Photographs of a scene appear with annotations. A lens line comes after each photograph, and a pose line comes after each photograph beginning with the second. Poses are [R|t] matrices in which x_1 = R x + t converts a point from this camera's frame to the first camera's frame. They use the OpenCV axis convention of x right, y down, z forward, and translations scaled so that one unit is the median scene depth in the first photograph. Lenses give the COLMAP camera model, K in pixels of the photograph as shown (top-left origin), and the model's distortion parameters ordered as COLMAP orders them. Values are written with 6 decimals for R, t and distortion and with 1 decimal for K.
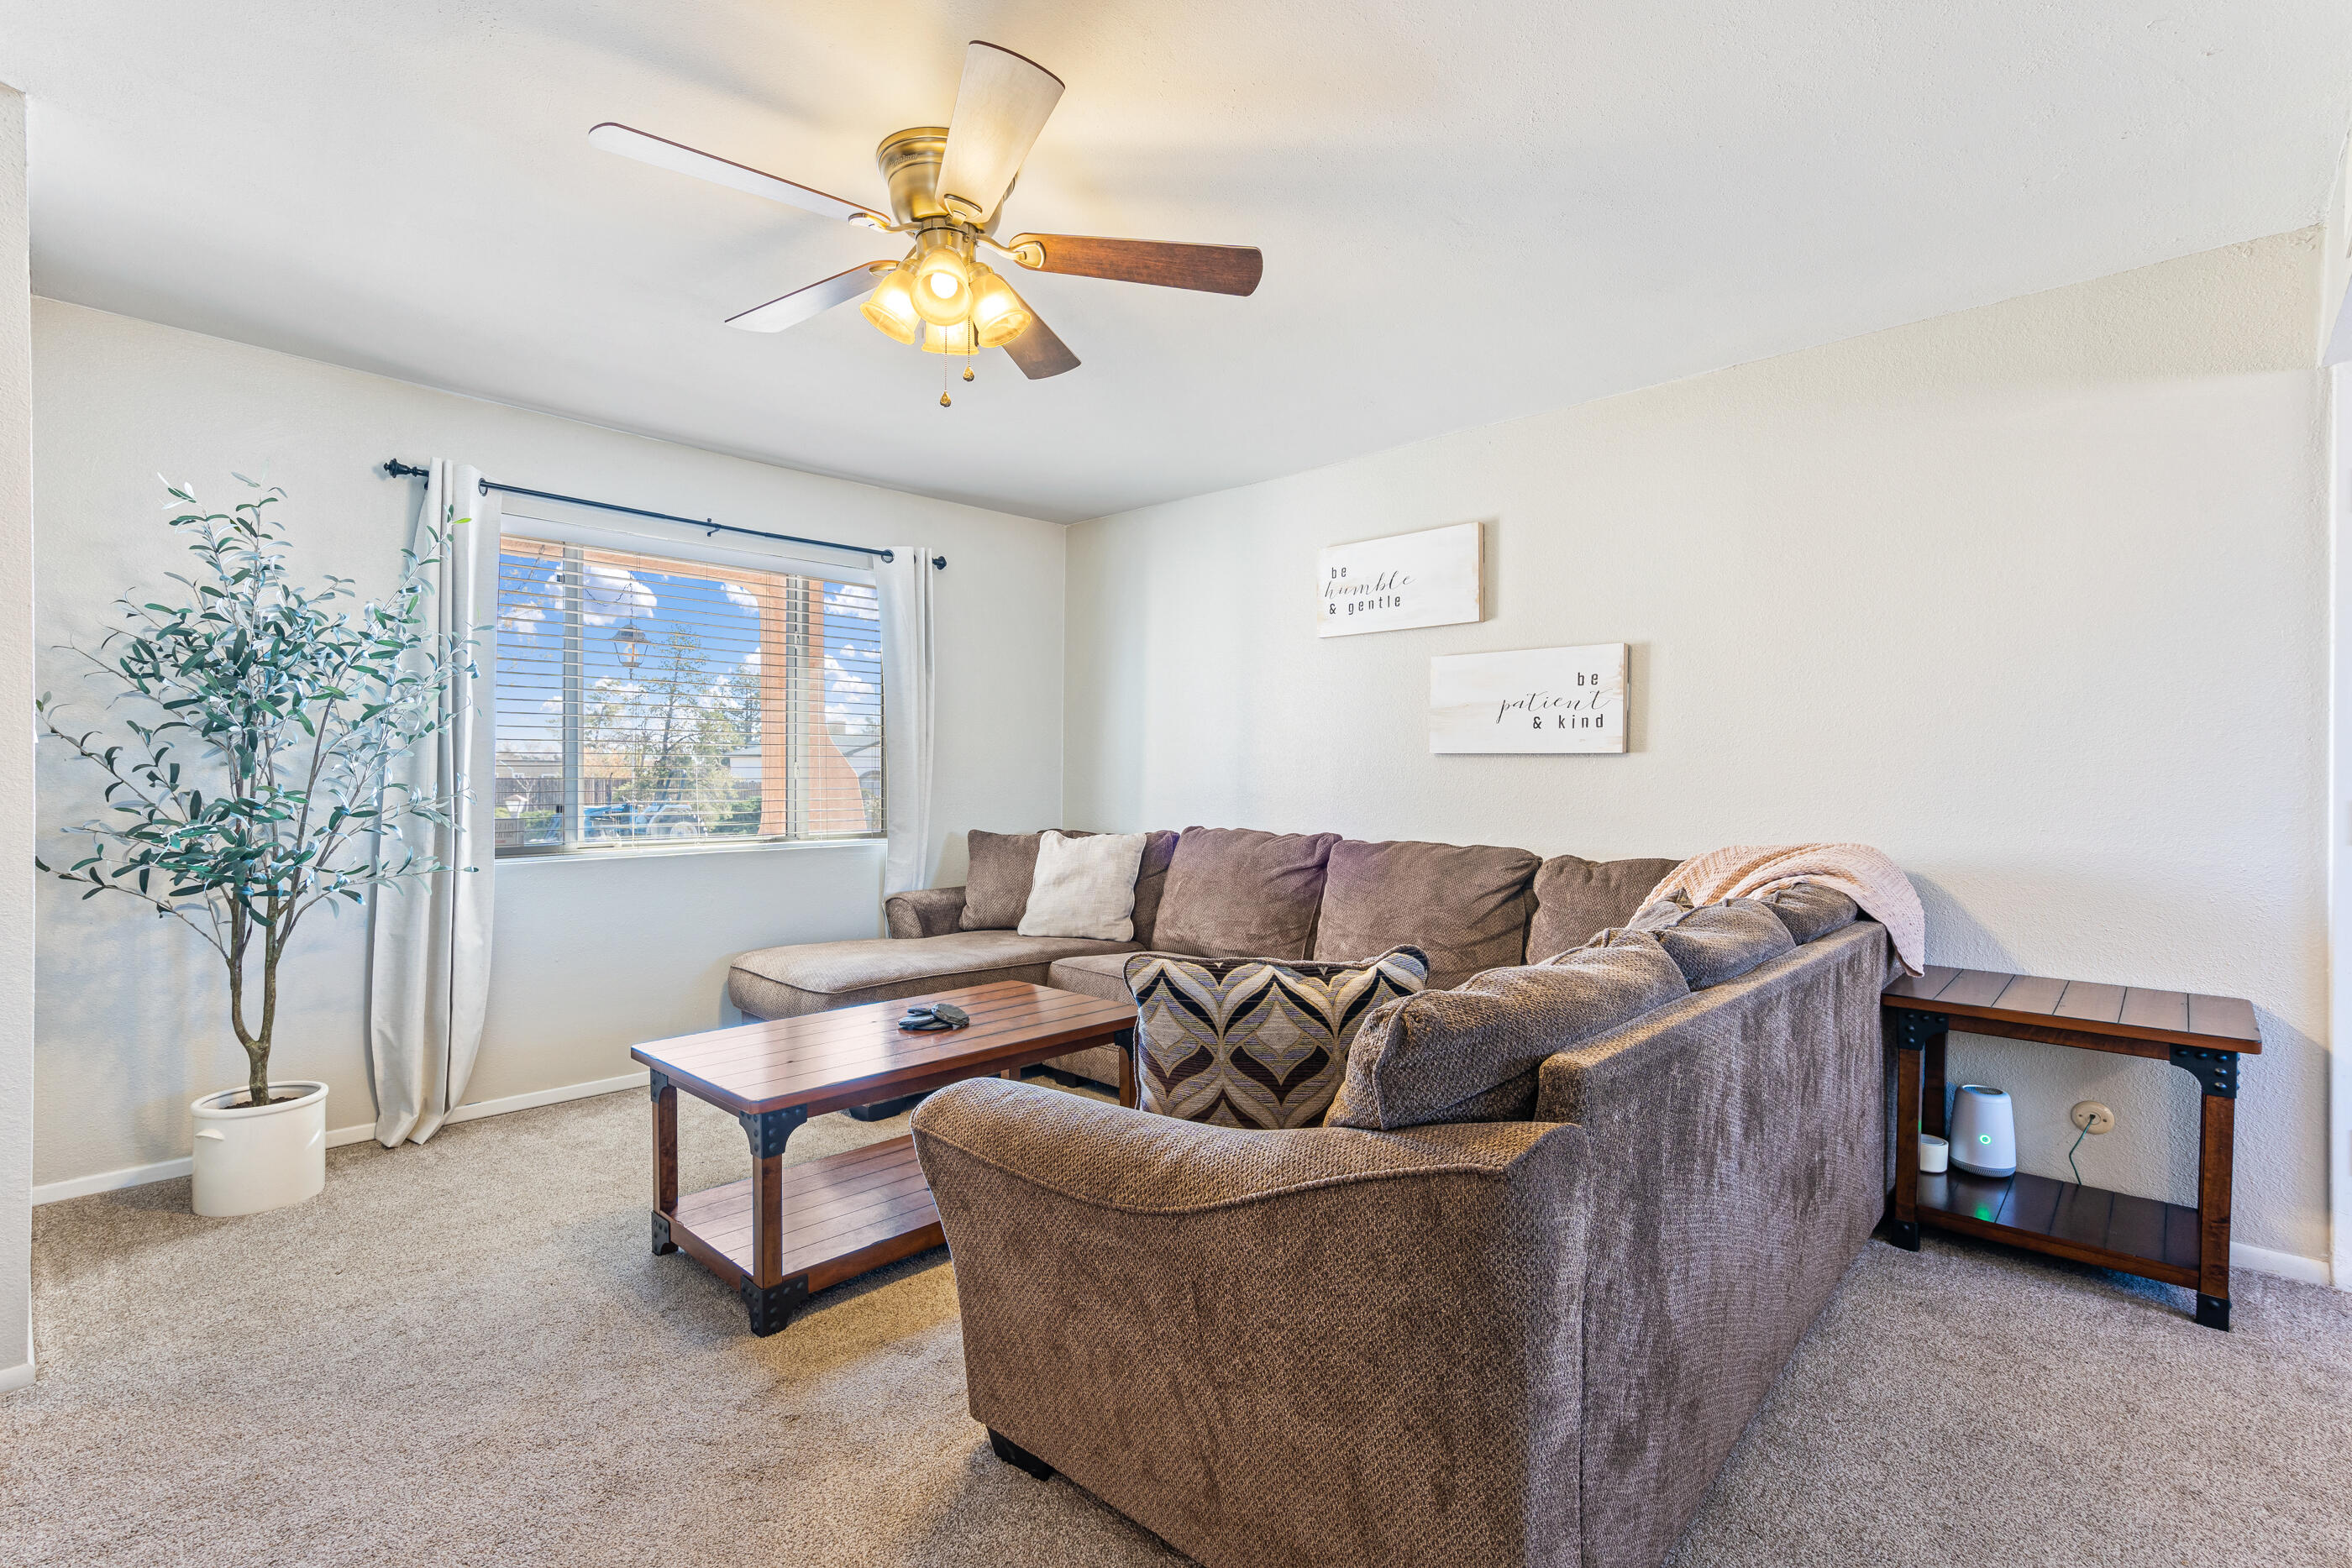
lens RADIAL K [[1084.8, 0, 1176.0], [0, 1084.8, 784.0], [0, 0, 1]] dist [-0.007253, 0.004565]
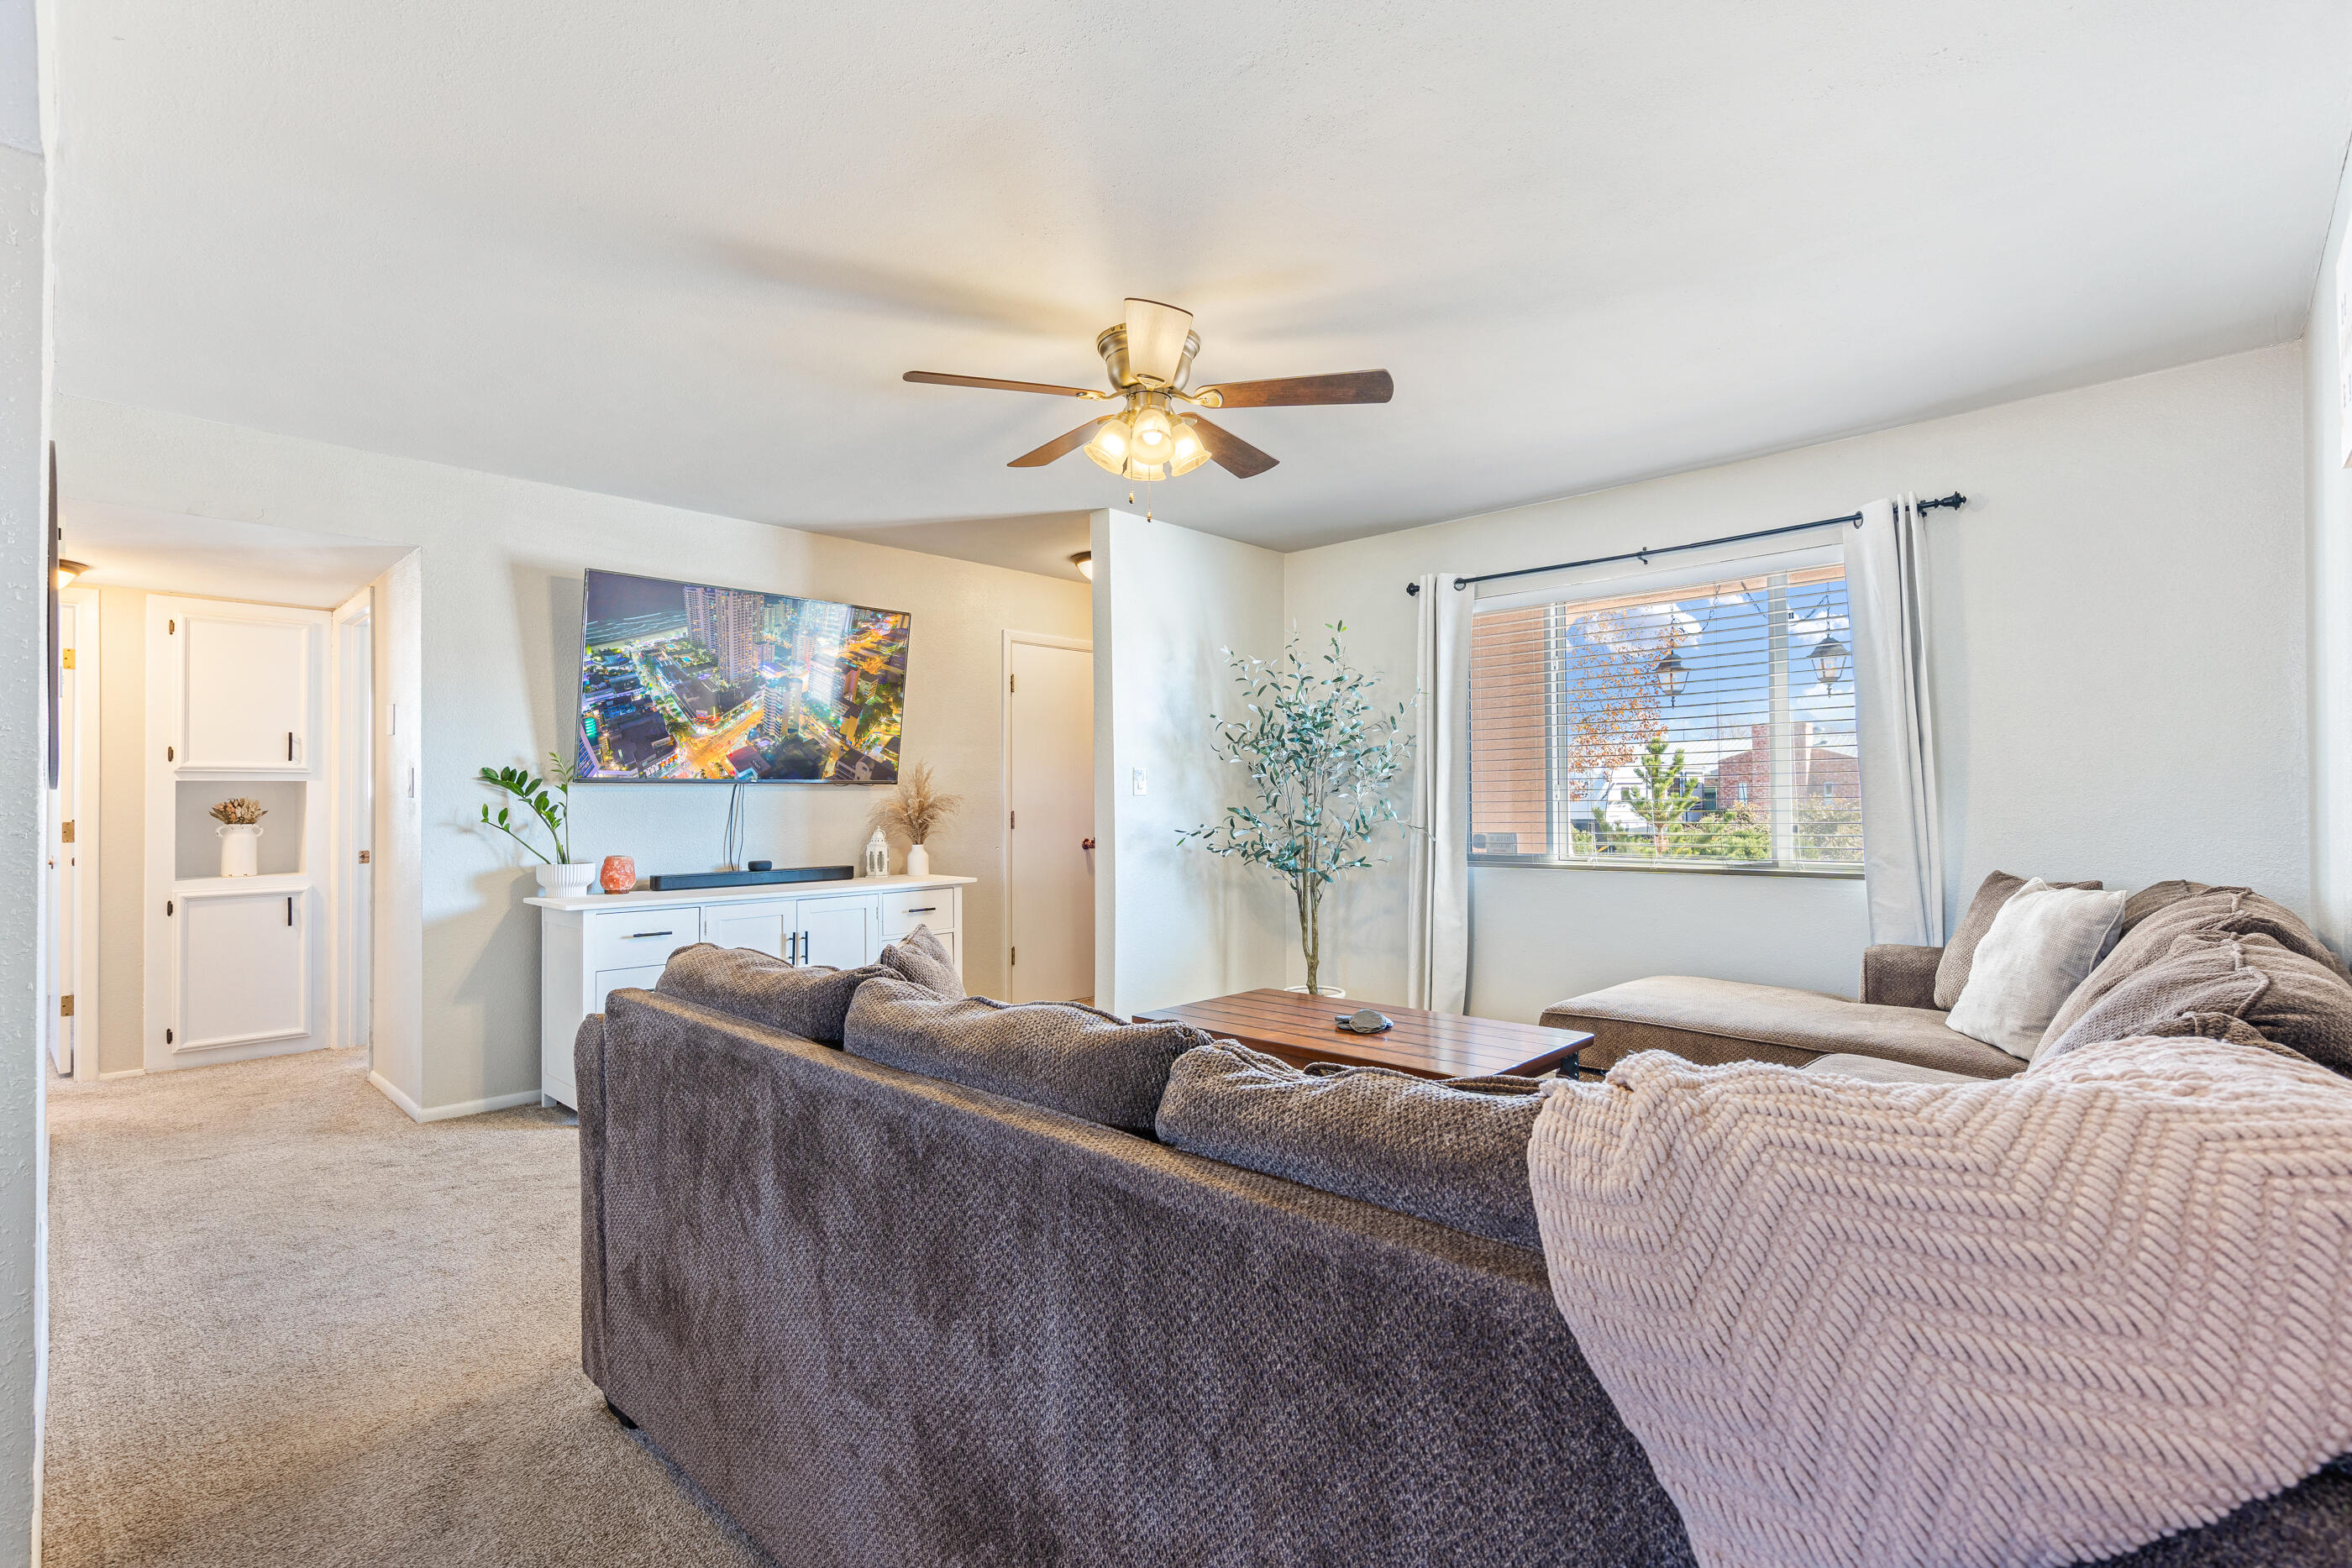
lens RADIAL K [[1068.7, 0, 1204.7], [0, 1068.7, 803.8], [0, 0, 1]] dist [0.002040, 0.000177]
pose [[0.011422, -0.001664, -0.999933, 0.802022], [0.001923, 0.999997, -0.001642, -0.001198], [0.999933, -0.001904, 0.011426, 0.790958]]
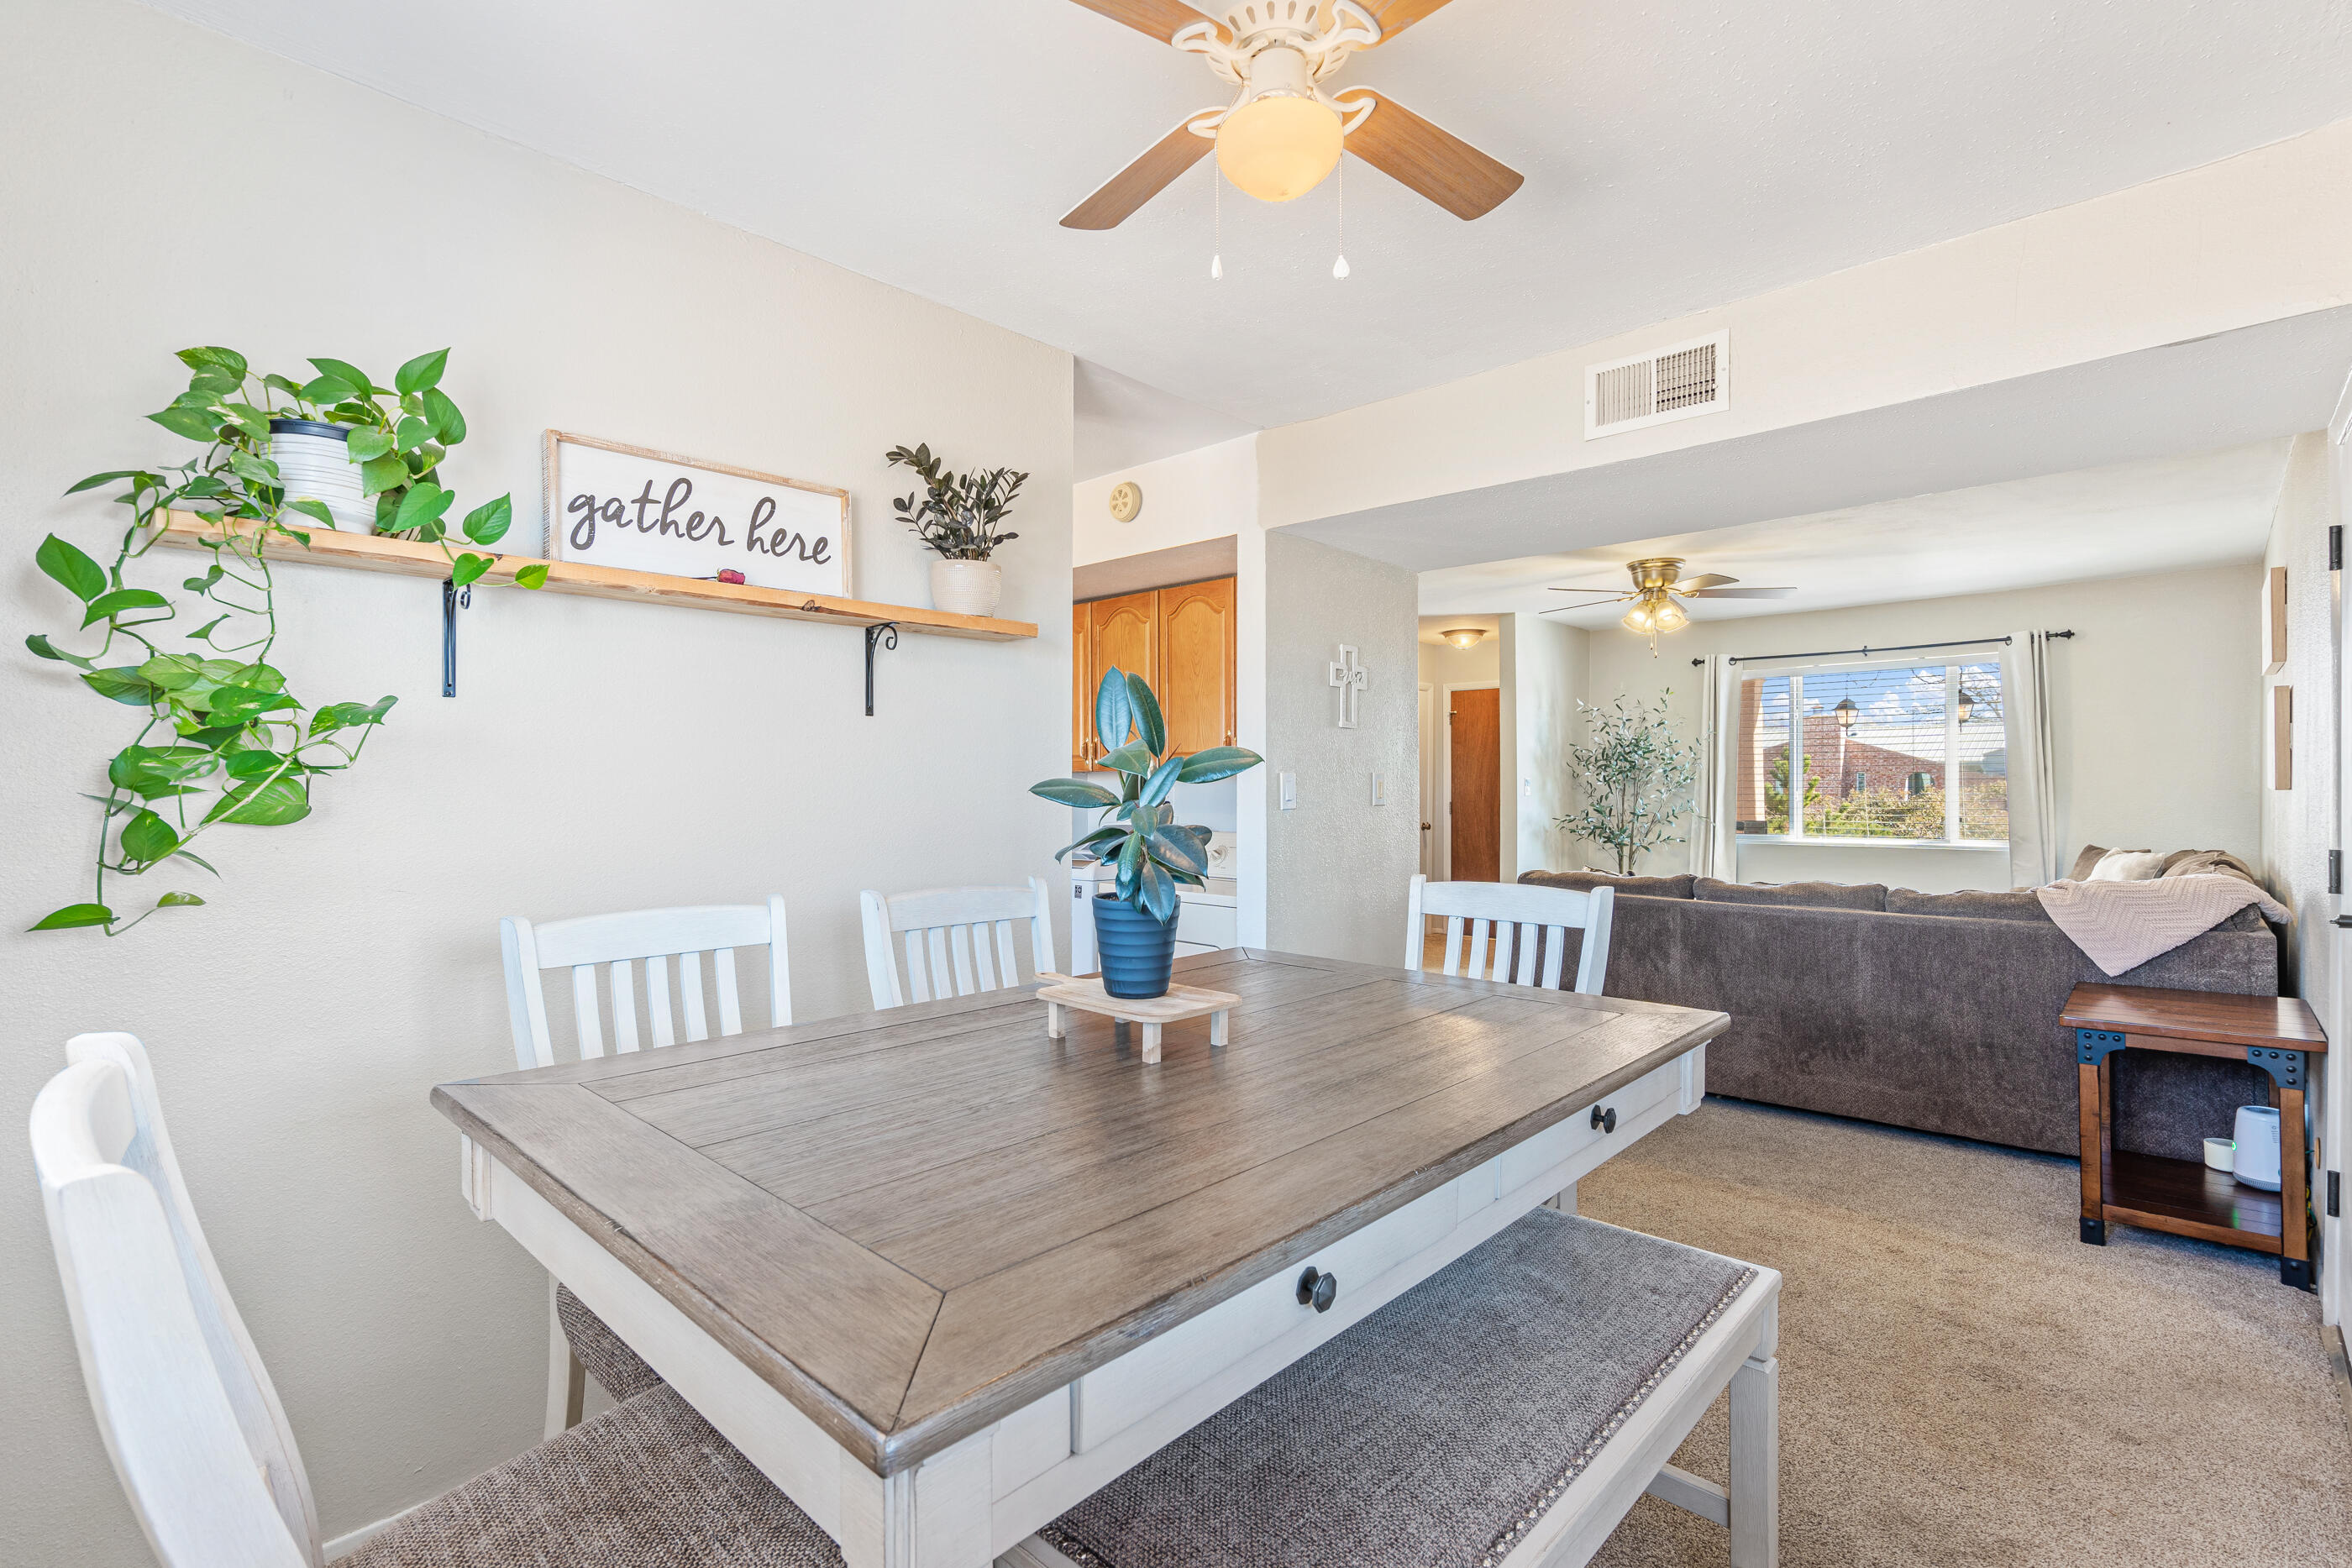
lens RADIAL K [[1099.6, 0, 1183.0], [0, 1099.6, 800.0], [0, 0, 1]] dist [-0.003595, 0.000847]
pose [[0.007713, 0.012402, -0.999893, 1.743247], [-0.003871, 0.999916, 0.012372, -0.034111], [0.999963, 0.003775, 0.007761, -0.092045]]
